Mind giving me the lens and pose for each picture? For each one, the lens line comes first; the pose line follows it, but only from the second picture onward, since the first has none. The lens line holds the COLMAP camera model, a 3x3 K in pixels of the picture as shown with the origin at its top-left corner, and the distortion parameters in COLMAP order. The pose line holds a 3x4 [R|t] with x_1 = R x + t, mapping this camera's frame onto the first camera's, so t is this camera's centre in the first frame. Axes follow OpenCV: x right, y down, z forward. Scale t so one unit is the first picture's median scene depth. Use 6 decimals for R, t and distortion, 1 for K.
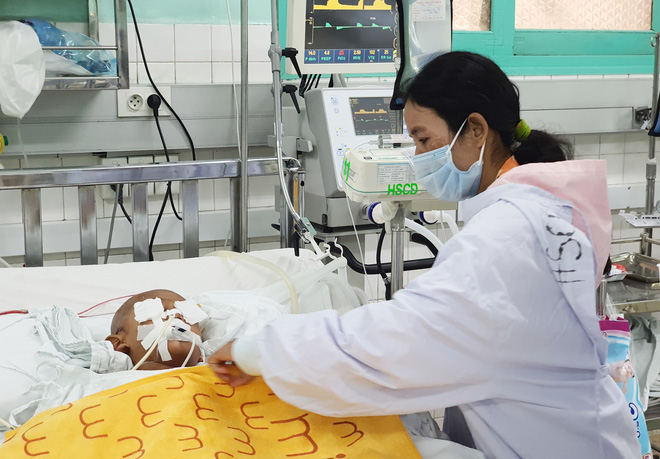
lens RADIAL K [[986.0, 0, 330.9], [0, 986.0, 204.0], [0, 0, 1]] dist [0.064960, 0.000000]
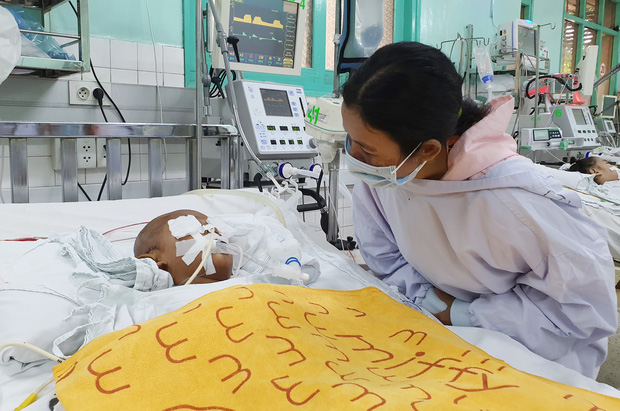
lens RADIAL K [[524.3, 0, 292.6], [0, 524.3, 185.2], [0, 0, 1]] dist [0.053799, -0.084401]
pose [[0.957222, -0.021899, 0.288524, -0.195410], [0.035582, 0.998473, -0.042264, 0.077474], [-0.287158, 0.050723, 0.956539, 0.383932]]
